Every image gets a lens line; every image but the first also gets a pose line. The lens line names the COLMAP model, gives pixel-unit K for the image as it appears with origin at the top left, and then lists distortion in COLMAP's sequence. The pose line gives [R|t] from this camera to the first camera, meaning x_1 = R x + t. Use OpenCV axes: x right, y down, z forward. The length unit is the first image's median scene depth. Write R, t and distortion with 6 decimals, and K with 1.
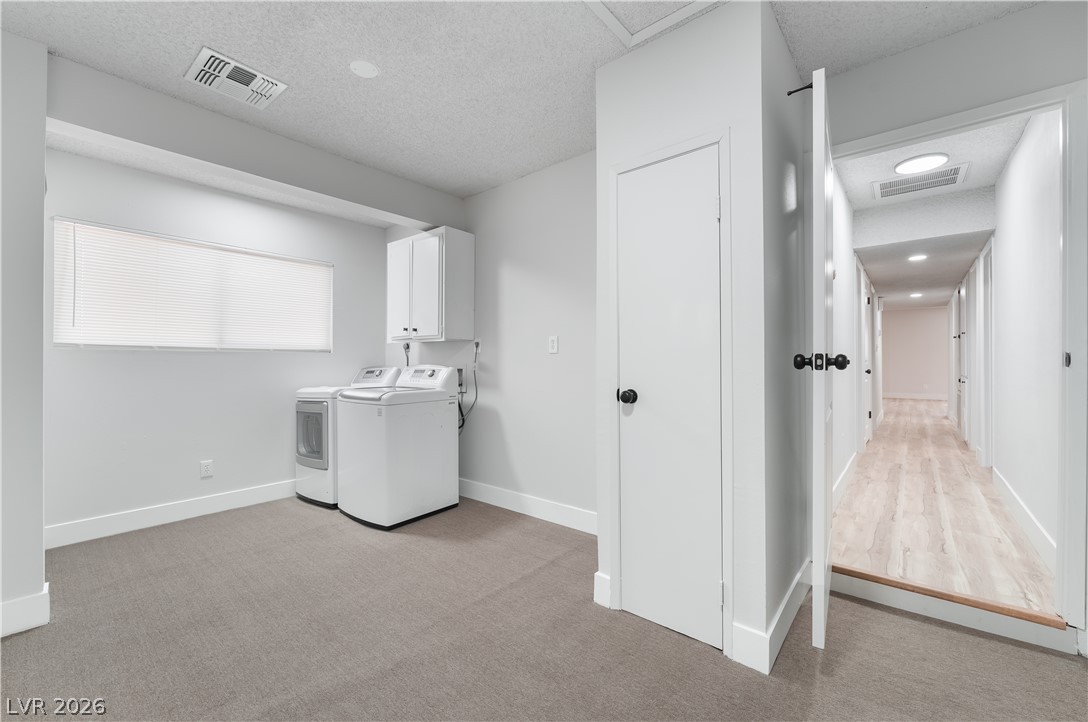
lens RADIAL K [[439.2, 0, 544.0], [0, 439.2, 361.0], [0, 0, 1]] dist [-0.000616, -0.000153]
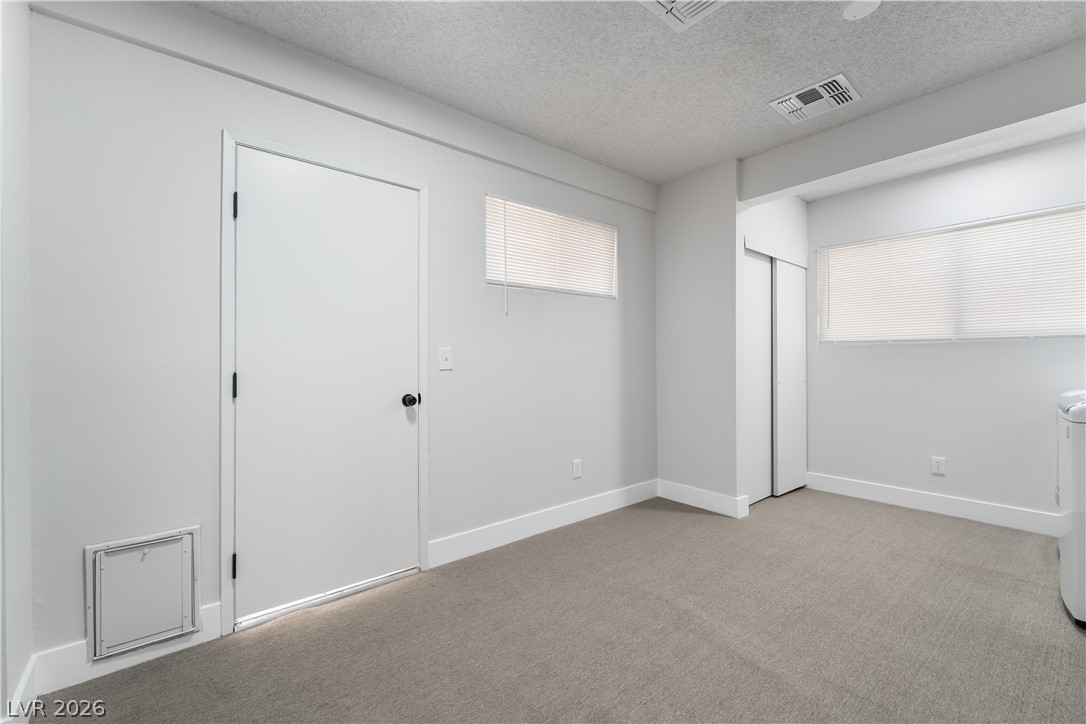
lens RADIAL K [[438.4, 0, 543.0], [0, 438.4, 362.0], [0, 0, 1]] dist [-0.000616, -0.000153]
pose [[-0.165084, 0.010122, -0.986228, 0.333914], [0.012979, 0.999883, 0.008090, 0.000830], [0.986194, -0.011464, -0.165196, 0.332685]]
